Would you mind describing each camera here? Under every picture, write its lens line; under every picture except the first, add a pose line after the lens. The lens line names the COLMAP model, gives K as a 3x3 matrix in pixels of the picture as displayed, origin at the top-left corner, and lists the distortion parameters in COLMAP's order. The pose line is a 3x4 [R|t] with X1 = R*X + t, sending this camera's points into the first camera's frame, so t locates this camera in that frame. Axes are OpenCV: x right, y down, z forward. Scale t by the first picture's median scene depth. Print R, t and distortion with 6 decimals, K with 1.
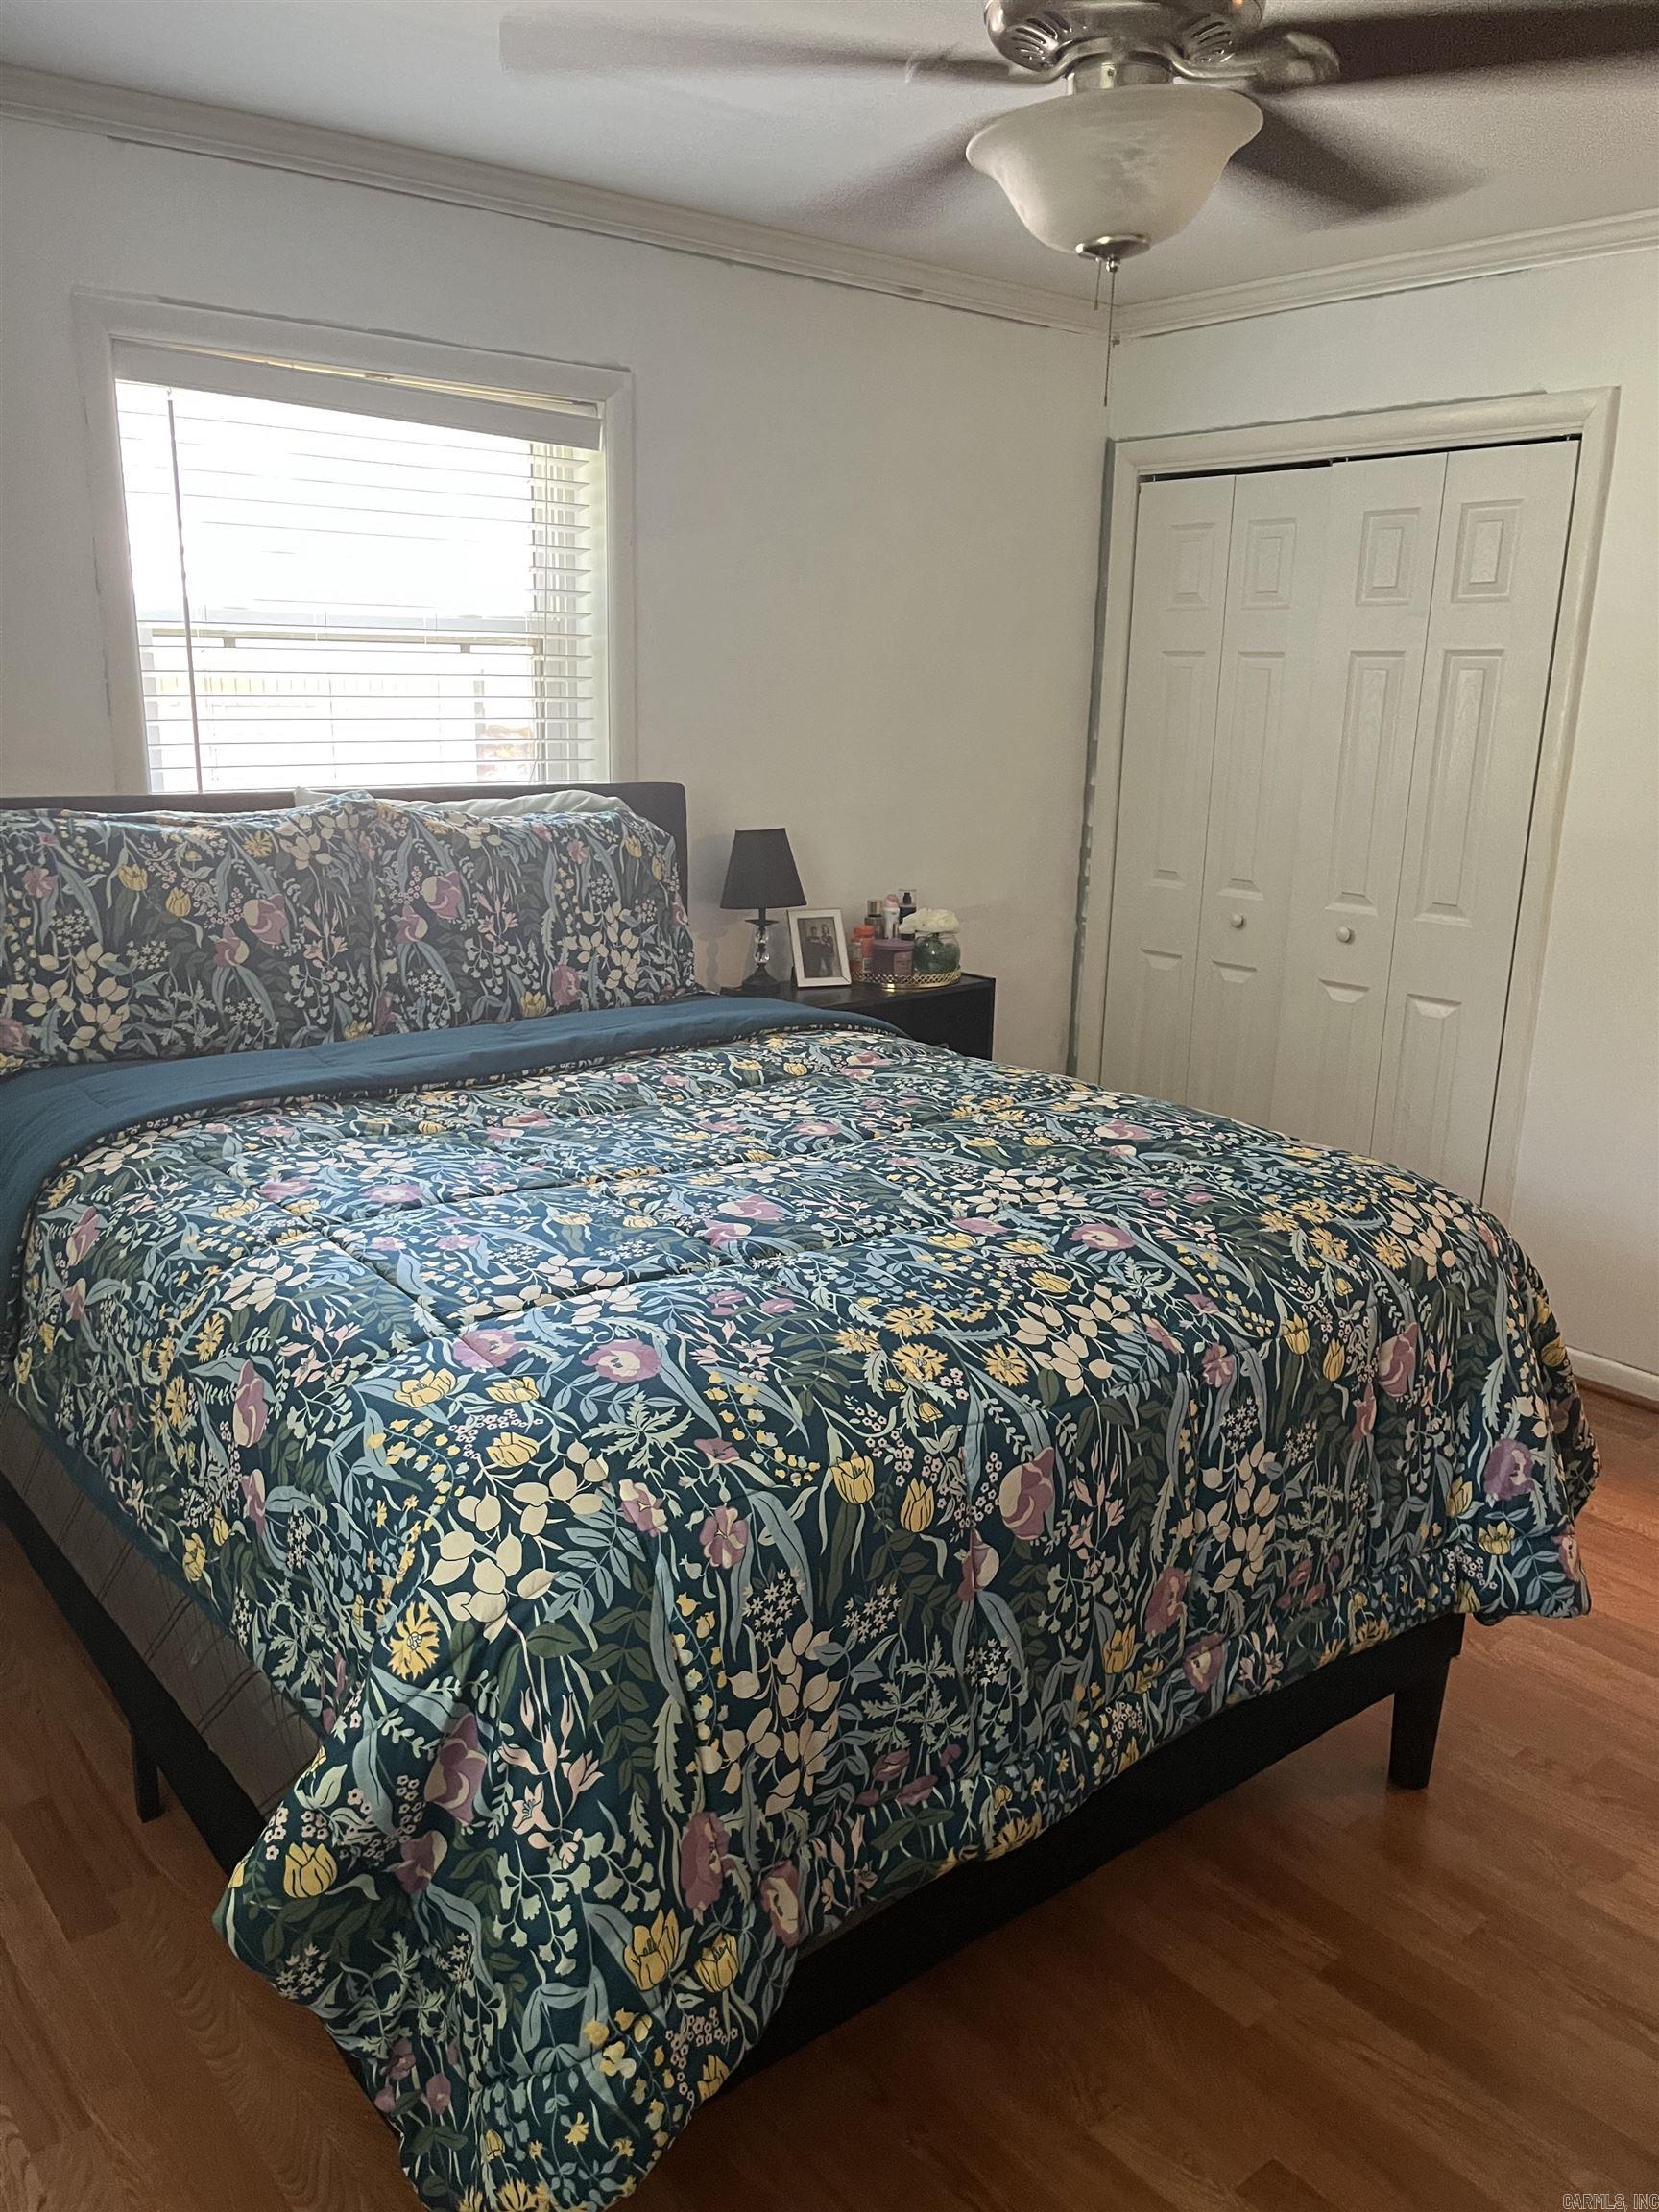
lens RADIAL K [[1683.6, 0, 819.7], [0, 1683.6, 1112.4], [0, 0, 1]] dist [0.049807, -0.028532]
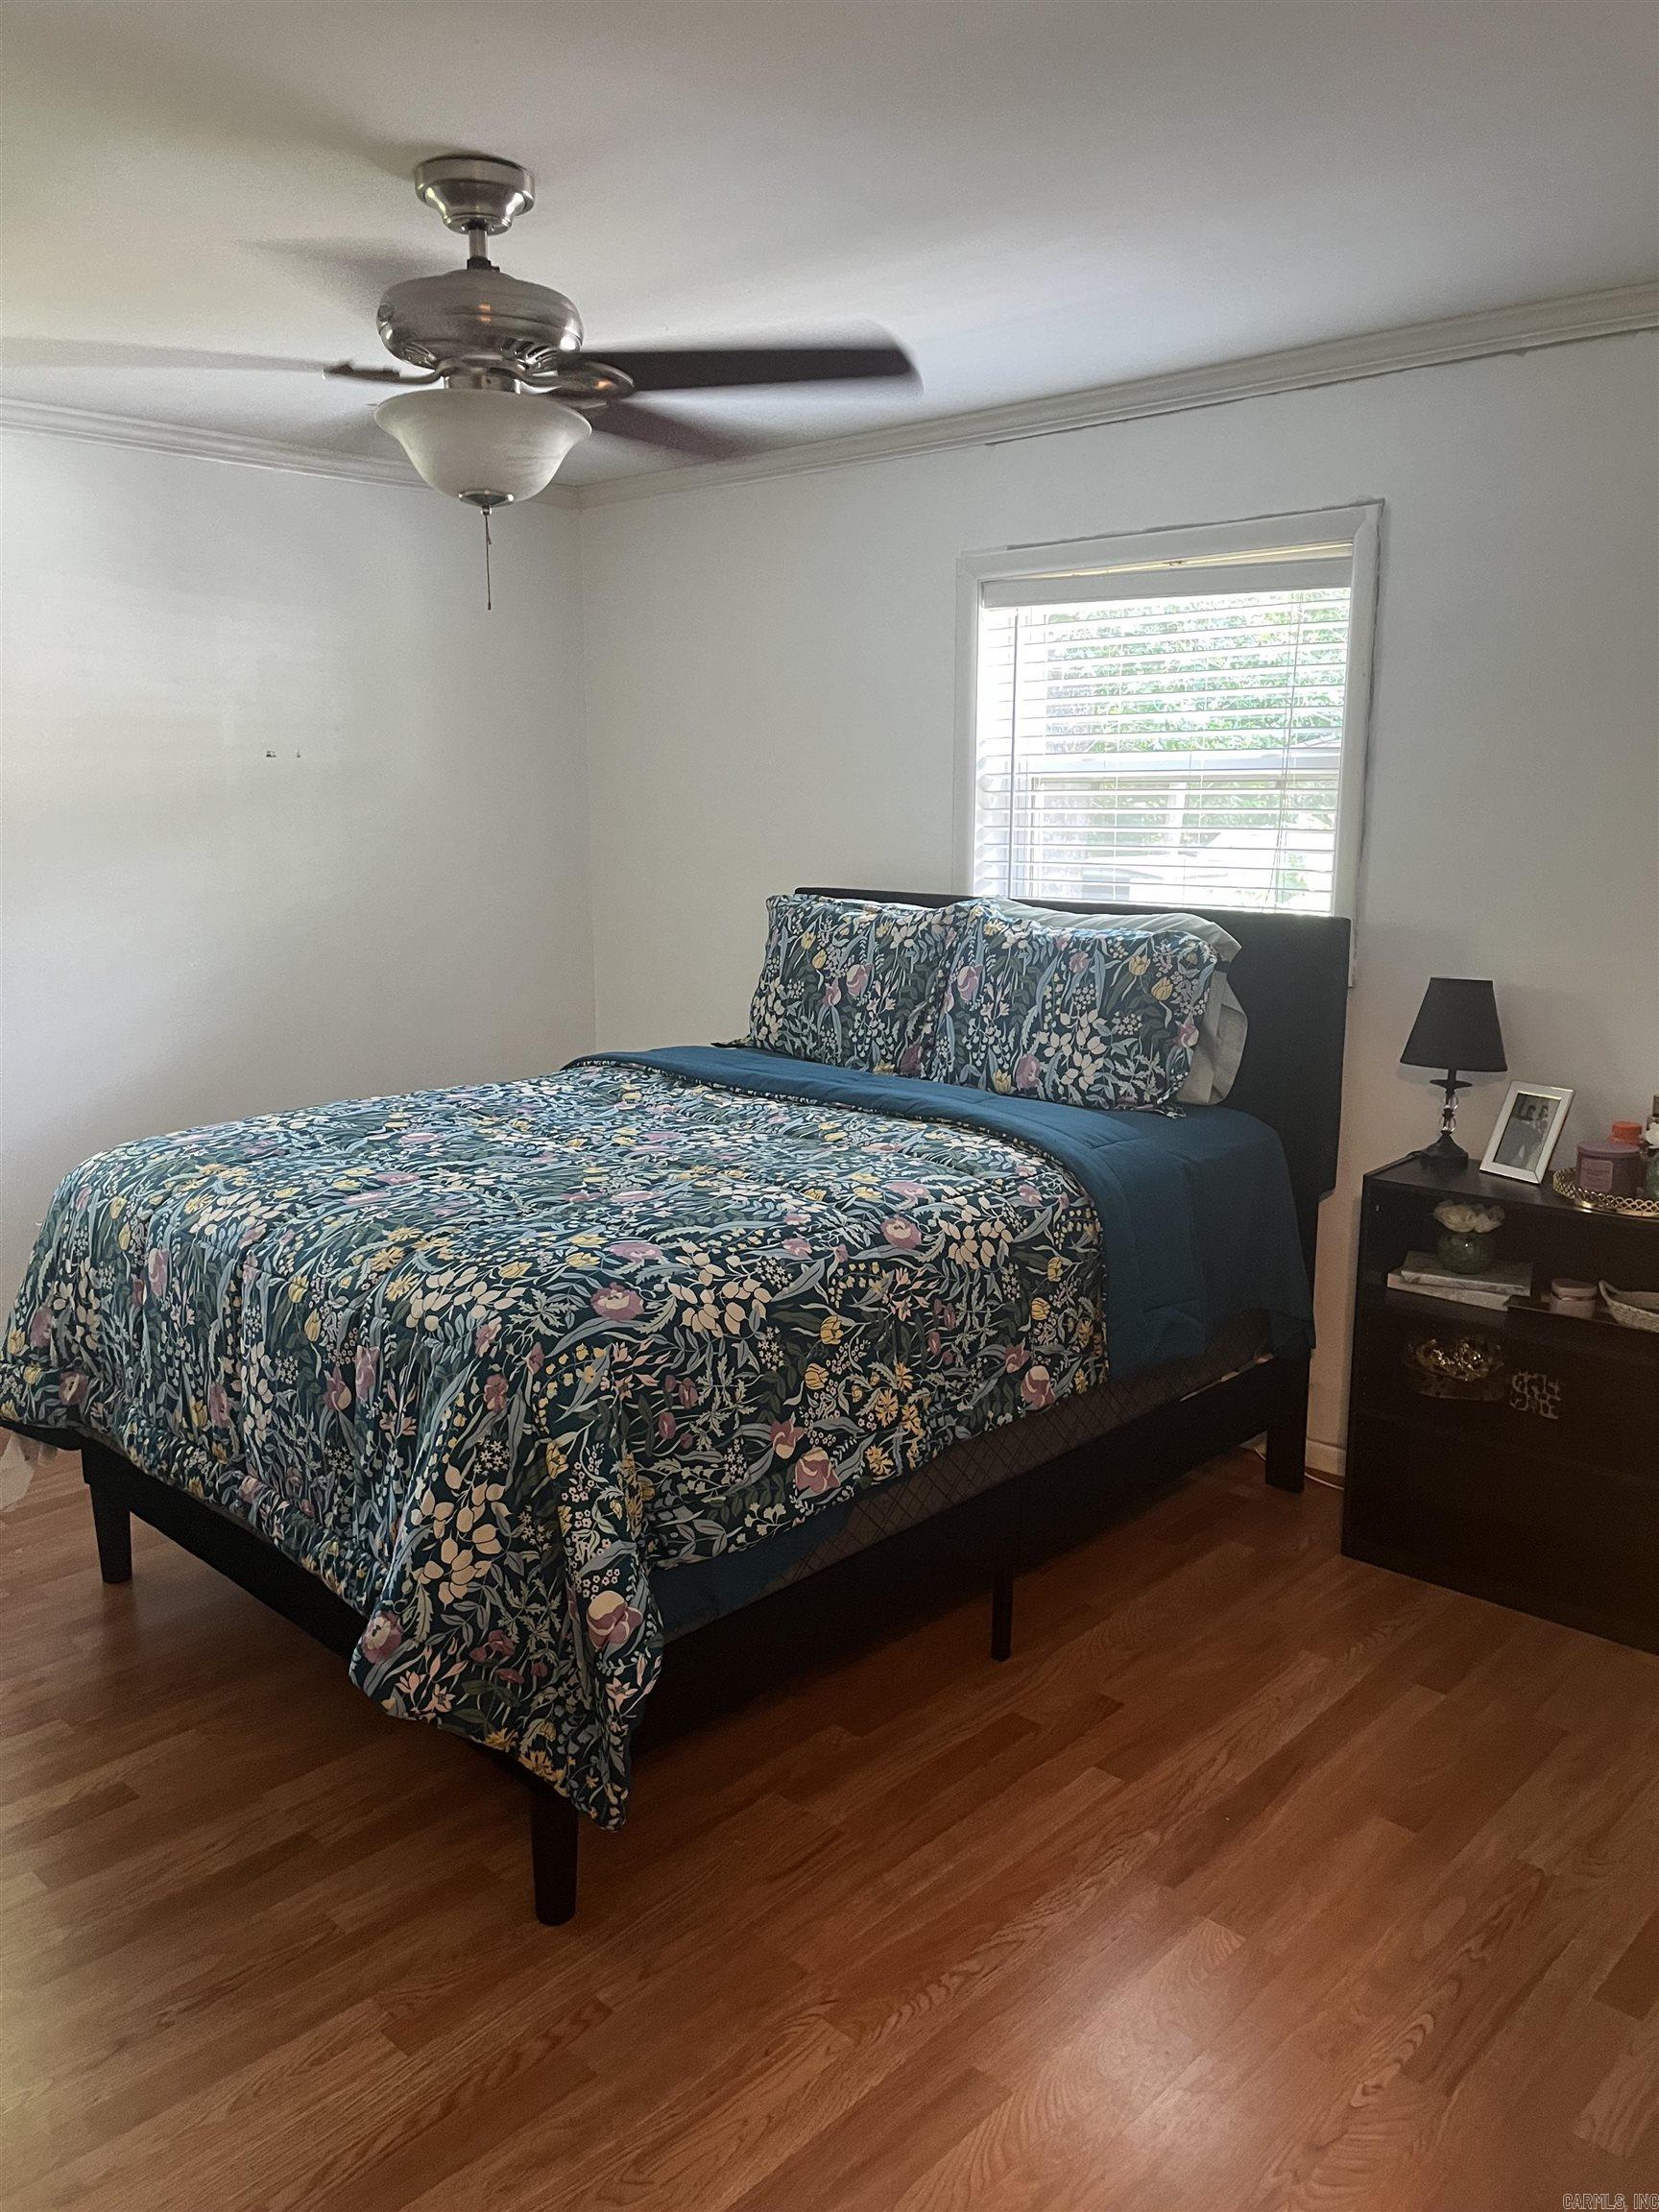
lens RADIAL K [[1683.6, 0, 822.1], [0, 1683.6, 1099.5], [0, 0, 1]] dist [0.049807, -0.028532]
pose [[0.146210, 0.171497, -0.974275, 1.001732], [-0.244857, 0.960487, 0.132325, -0.182958], [0.958472, 0.219211, 0.182425, 0.680933]]
